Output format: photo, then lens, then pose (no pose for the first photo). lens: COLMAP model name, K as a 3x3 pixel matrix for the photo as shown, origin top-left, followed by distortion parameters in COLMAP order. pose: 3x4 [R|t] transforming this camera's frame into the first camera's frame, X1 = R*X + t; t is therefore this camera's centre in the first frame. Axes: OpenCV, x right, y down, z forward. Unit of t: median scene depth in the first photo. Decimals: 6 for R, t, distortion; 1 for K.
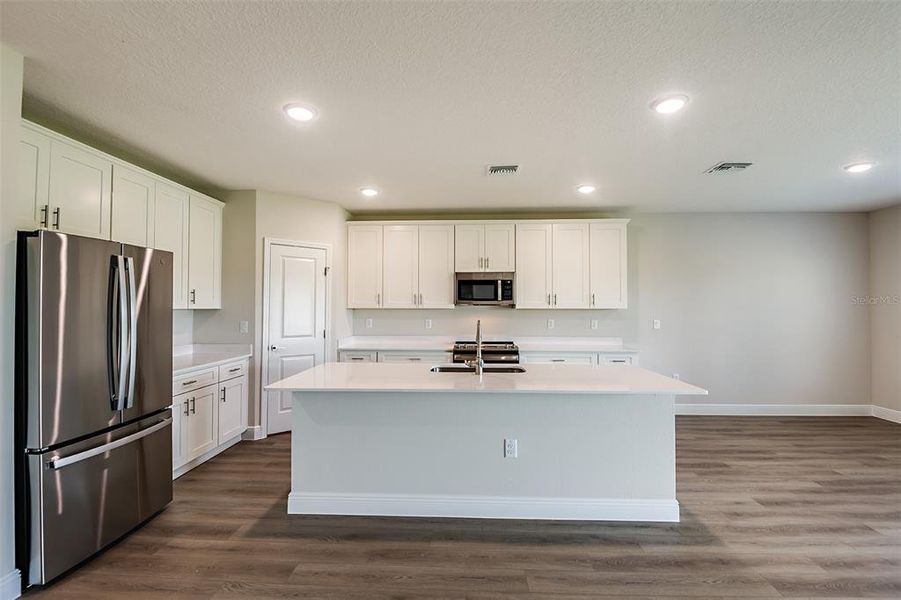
lens RADIAL K [[410.4, 0, 450.5], [0, 410.4, 300.0], [0, 0, 1]] dist [0.003028, -0.012173]
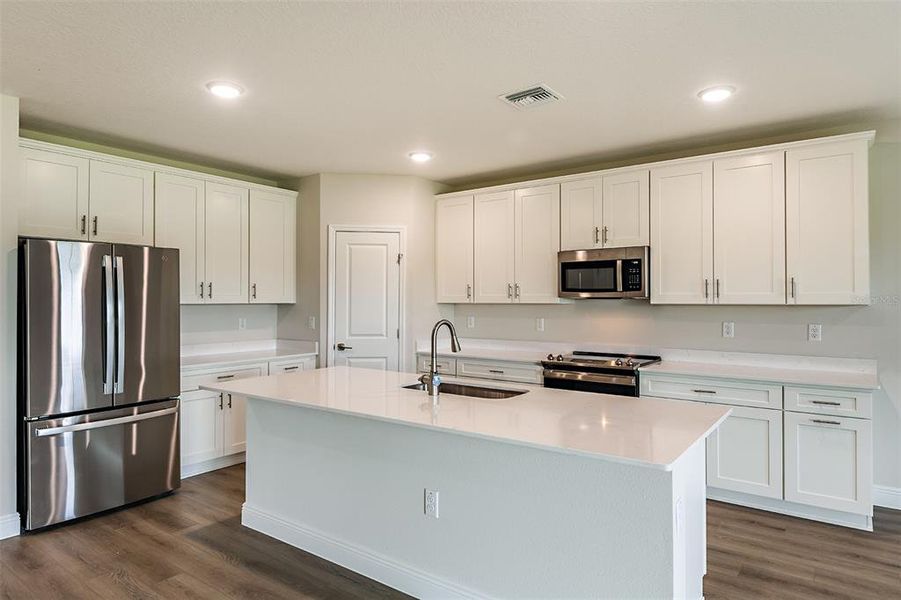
lens RADIAL K [[537.3, 0, 450.5], [0, 537.3, 300.0], [0, 0, 1]] dist [0.015443, -0.001318]
pose [[0.829127, -0.002107, -0.559056, 0.396340], [0.010221, 0.999883, 0.011390, 0.002631], [0.558966, -0.015158, 0.829052, 0.150660]]
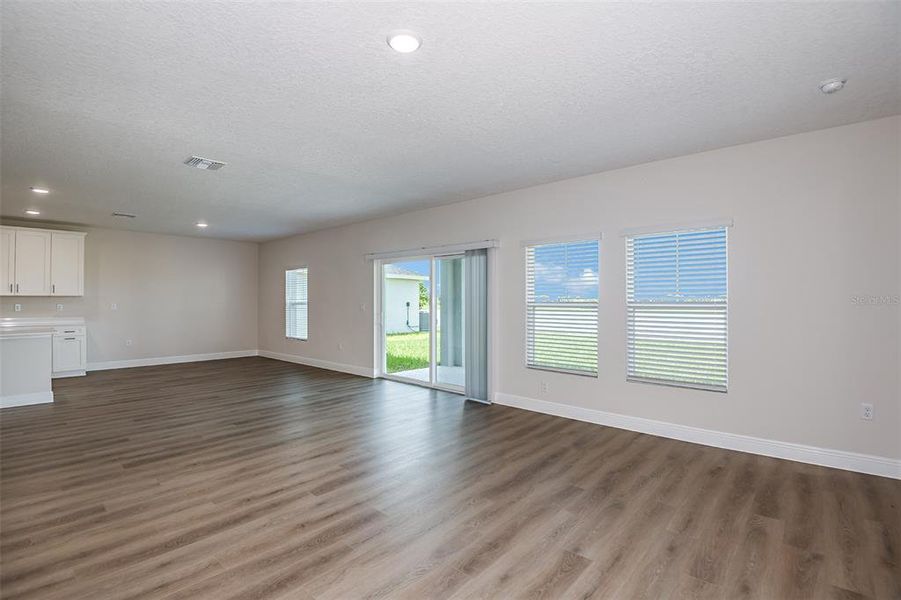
lens RADIAL K [[419.9, 0, 450.5], [0, 419.9, 300.0], [0, 0, 1]] dist [-0.041987, 0.000598]
pose [[0.627864, -0.000541, 0.778323, 0.142963], [-0.012410, 0.999866, 0.010706, 0.005660], [-0.778224, -0.016380, 0.627773, -0.926049]]
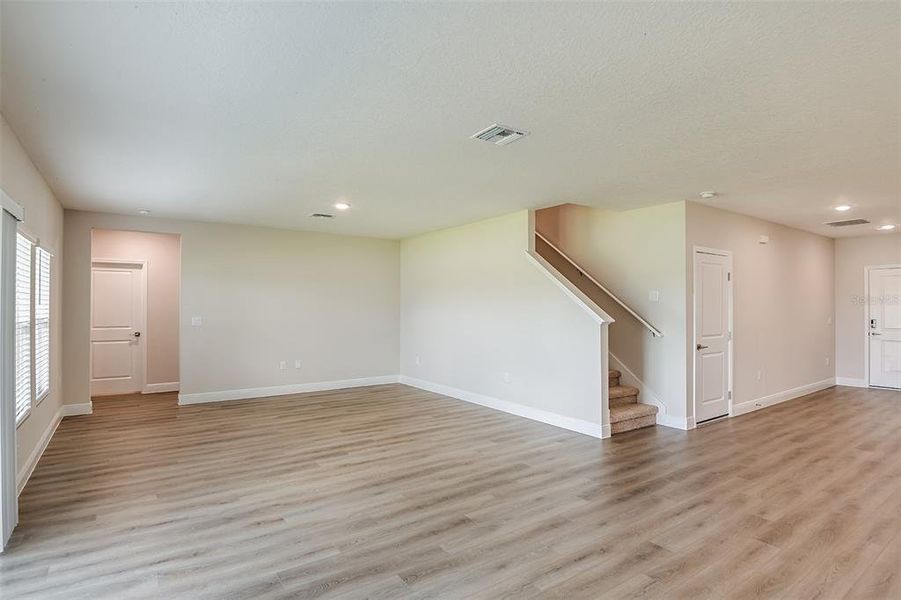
lens RADIAL K [[467.4, 0, 450.5], [0, 467.4, 300.0], [0, 0, 1]] dist [-0.006733, -0.001307]
pose [[-0.790045, -0.010736, -0.612955, 0.969337], [0.007475, 0.999604, -0.027142, 0.005166], [0.613003, -0.026025, -0.789652, 0.503443]]
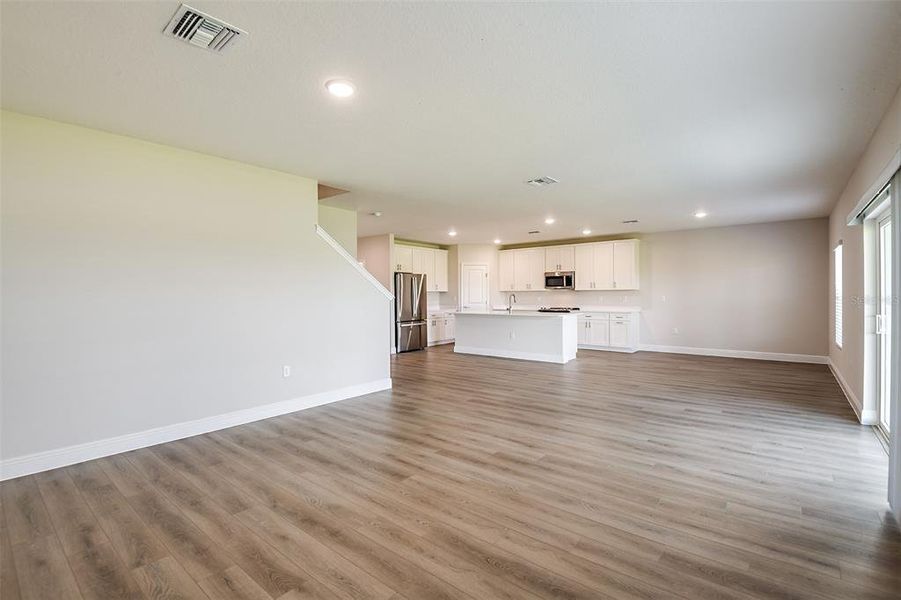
lens RADIAL K [[410.4, 0, 450.5], [0, 410.4, 300.0], [0, 0, 1]] dist [0.003028, -0.012173]
pose [[0.801169, 0.001396, -0.598436, 0.913201], [0.018492, 0.999462, 0.027089, 0.003650], [0.598152, -0.032769, 0.800712, -0.968474]]
